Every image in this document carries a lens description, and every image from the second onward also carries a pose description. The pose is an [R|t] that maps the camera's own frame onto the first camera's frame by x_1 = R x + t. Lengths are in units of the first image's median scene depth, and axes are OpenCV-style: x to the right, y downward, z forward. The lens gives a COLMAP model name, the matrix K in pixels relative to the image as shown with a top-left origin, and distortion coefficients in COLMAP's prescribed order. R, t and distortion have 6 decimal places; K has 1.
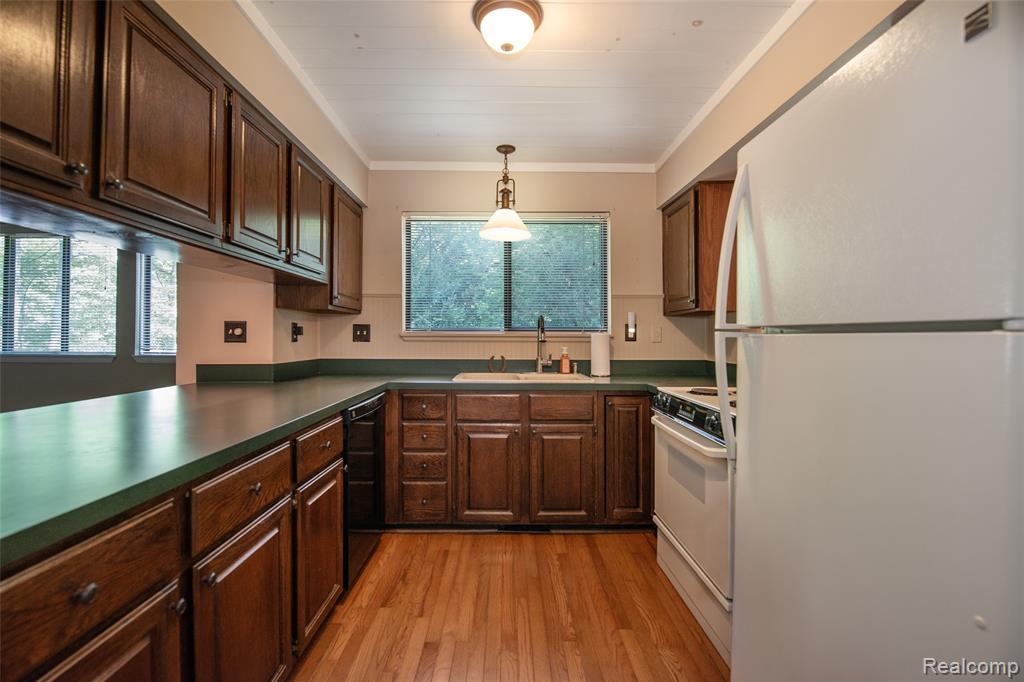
lens RADIAL K [[455.7, 0, 509.3], [0, 455.7, 337.1], [0, 0, 1]] dist [0.002961, -0.012881]
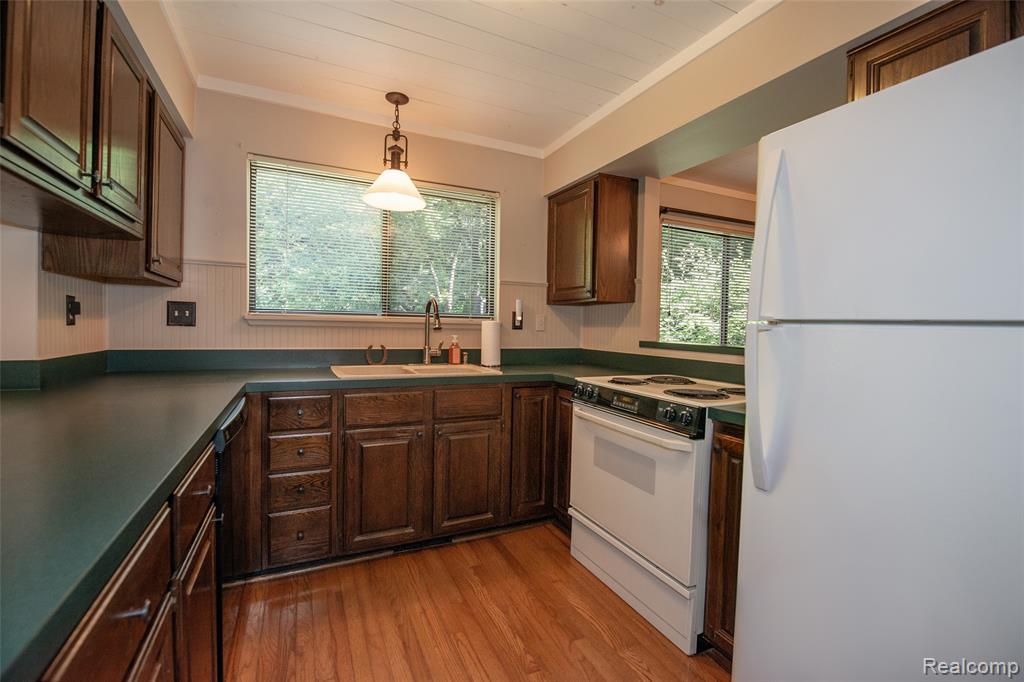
lens RADIAL K [[445.3, 0, 510.7], [0, 445.3, 336.5], [0, 0, 1]] dist [0.002486, -0.012083]
pose [[0.904756, 0.004662, 0.425905, -0.182852], [-0.017099, 0.999532, 0.025382, 0.000110], [-0.425587, -0.030247, 0.904412, 0.176073]]
